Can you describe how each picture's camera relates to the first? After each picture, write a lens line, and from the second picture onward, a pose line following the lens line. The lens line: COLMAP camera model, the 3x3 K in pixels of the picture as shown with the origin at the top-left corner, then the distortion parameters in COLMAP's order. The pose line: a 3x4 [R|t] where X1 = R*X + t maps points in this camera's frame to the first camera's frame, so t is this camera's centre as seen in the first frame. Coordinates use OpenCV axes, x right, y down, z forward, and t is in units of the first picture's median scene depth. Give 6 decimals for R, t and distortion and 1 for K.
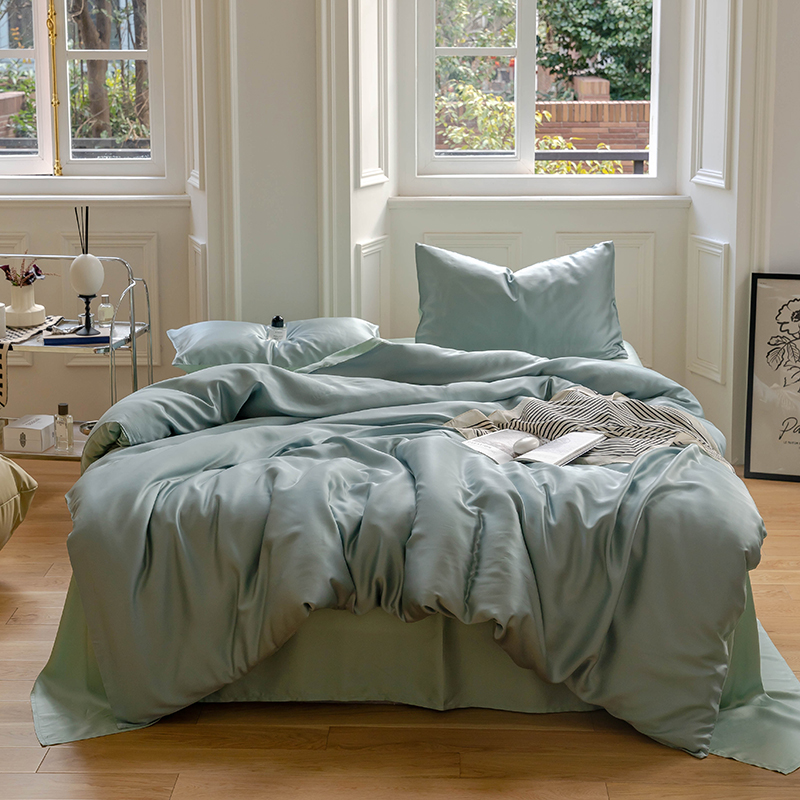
lens RADIAL K [[1874.3, 0, 400.0], [0, 1874.3, 400.0], [0, 0, 1]] dist [-0.266961, -0.006961]
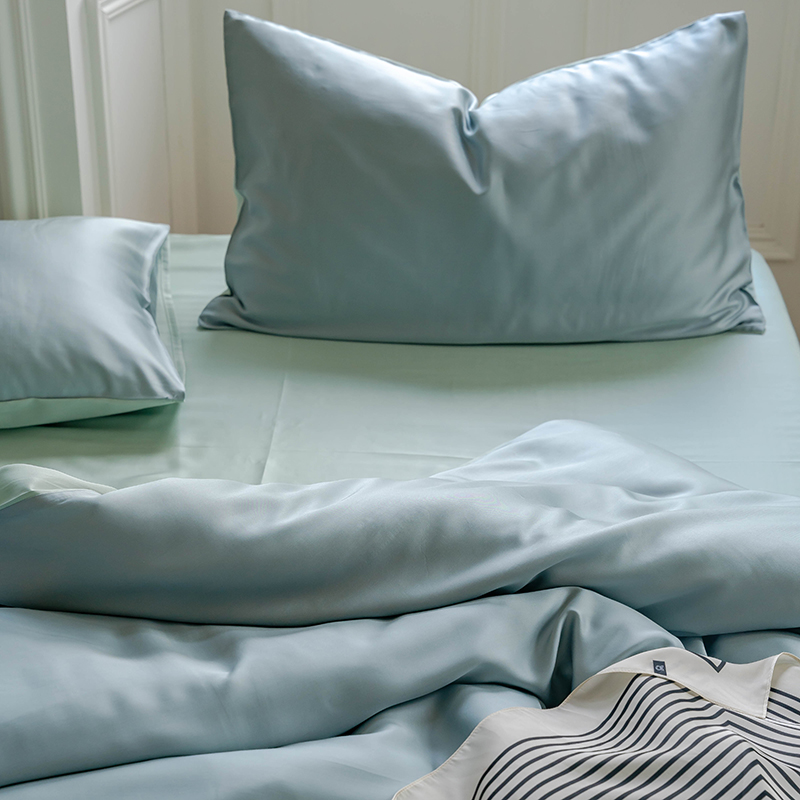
lens RADIAL K [[1855.6, 0, 400.0], [0, 1855.6, 400.0], [0, 0, 1]] dist [-0.016067, 0.909487]
pose [[0.999892, 0.012293, 0.008023, 0.042487], [-0.014052, 0.959638, 0.280888, -0.116403], [-0.004246, -0.280971, 0.959707, 0.622298]]
